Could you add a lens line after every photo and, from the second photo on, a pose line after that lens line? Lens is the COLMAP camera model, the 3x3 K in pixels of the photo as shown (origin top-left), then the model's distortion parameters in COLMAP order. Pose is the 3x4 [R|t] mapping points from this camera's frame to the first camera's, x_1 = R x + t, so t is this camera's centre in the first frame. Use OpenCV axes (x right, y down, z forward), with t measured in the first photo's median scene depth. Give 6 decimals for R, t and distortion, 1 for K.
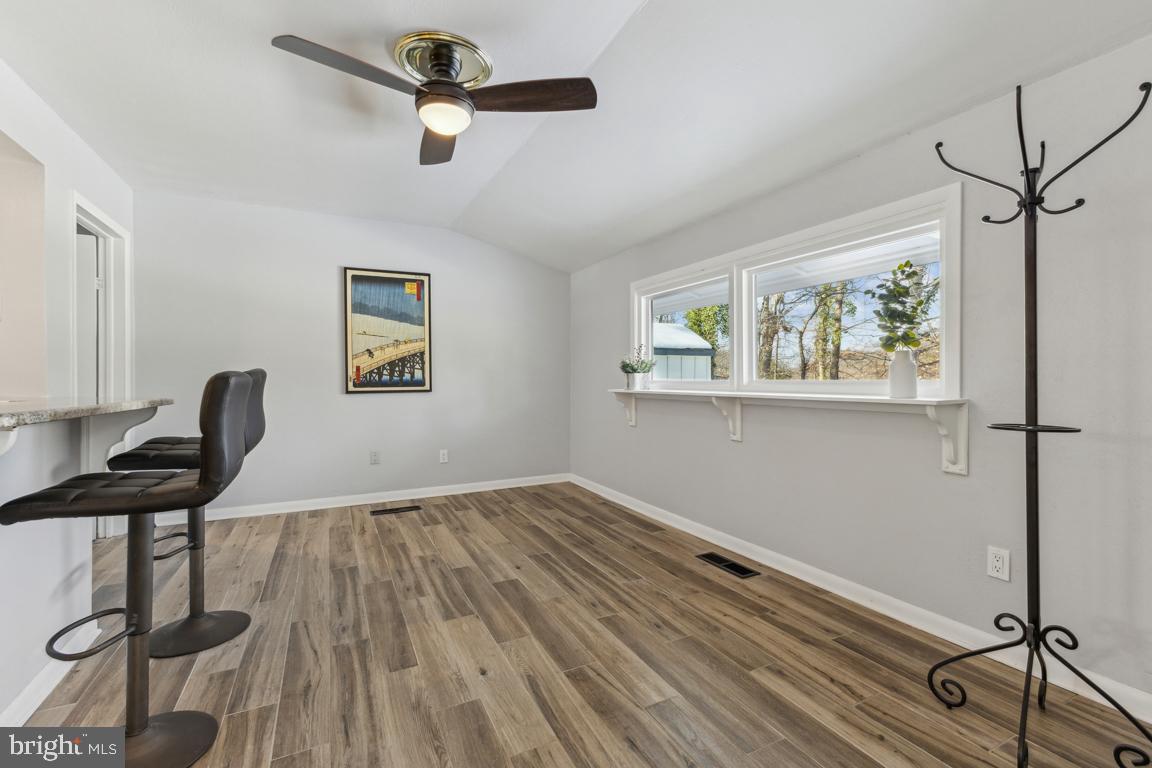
lens RADIAL K [[502.3, 0, 572.9], [0, 502.3, 376.0], [0, 0, 1]] dist [0.008588, -0.000359]
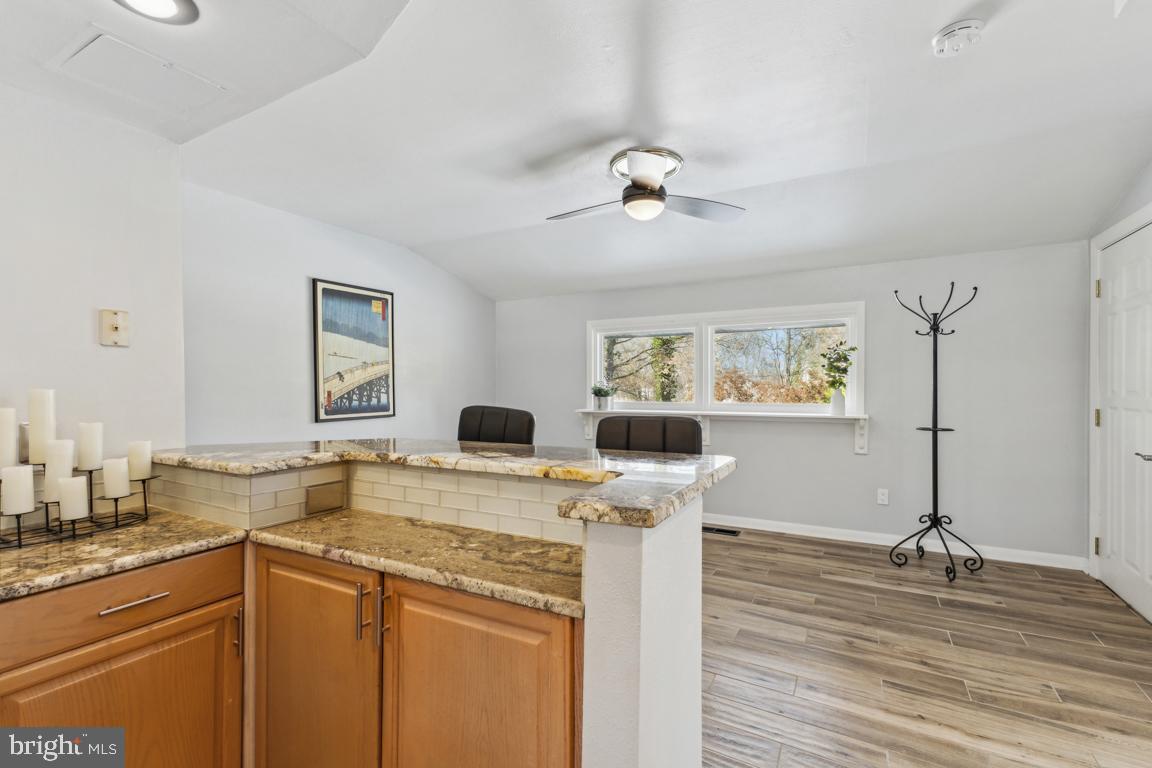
lens RADIAL K [[502.3, 0, 573.6], [0, 502.3, 387.4], [0, 0, 1]] dist [0.008588, -0.000359]
pose [[0.827953, -0.003440, 0.560787, -0.827282], [-0.001112, 0.999969, 0.007774, -0.048775], [-0.560797, -0.007060, 0.827923, 0.027717]]
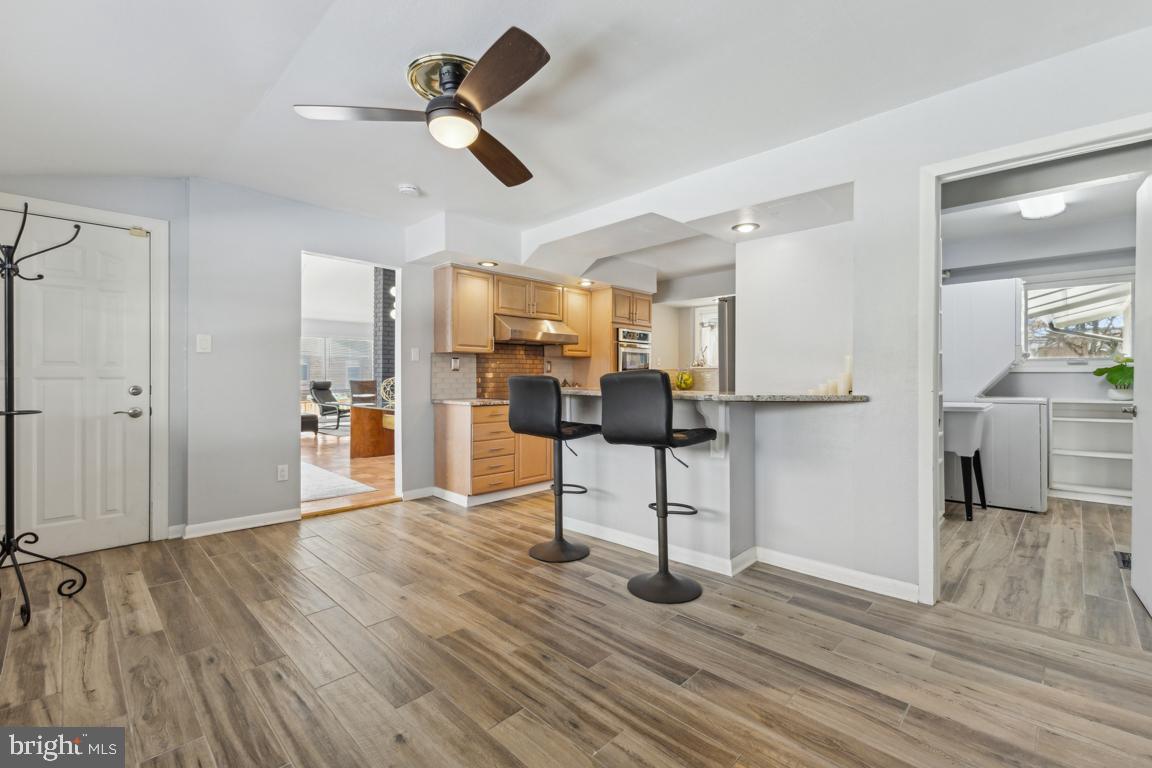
lens RADIAL K [[502.3, 0, 574.0], [0, 502.3, 378.2], [0, 0, 1]] dist [0.008588, -0.000359]
pose [[-0.943901, 0.004968, -0.330190, -0.105141], [0.005133, 0.999987, 0.000370, 0.002863], [0.330187, -0.001346, -0.943914, 1.517046]]
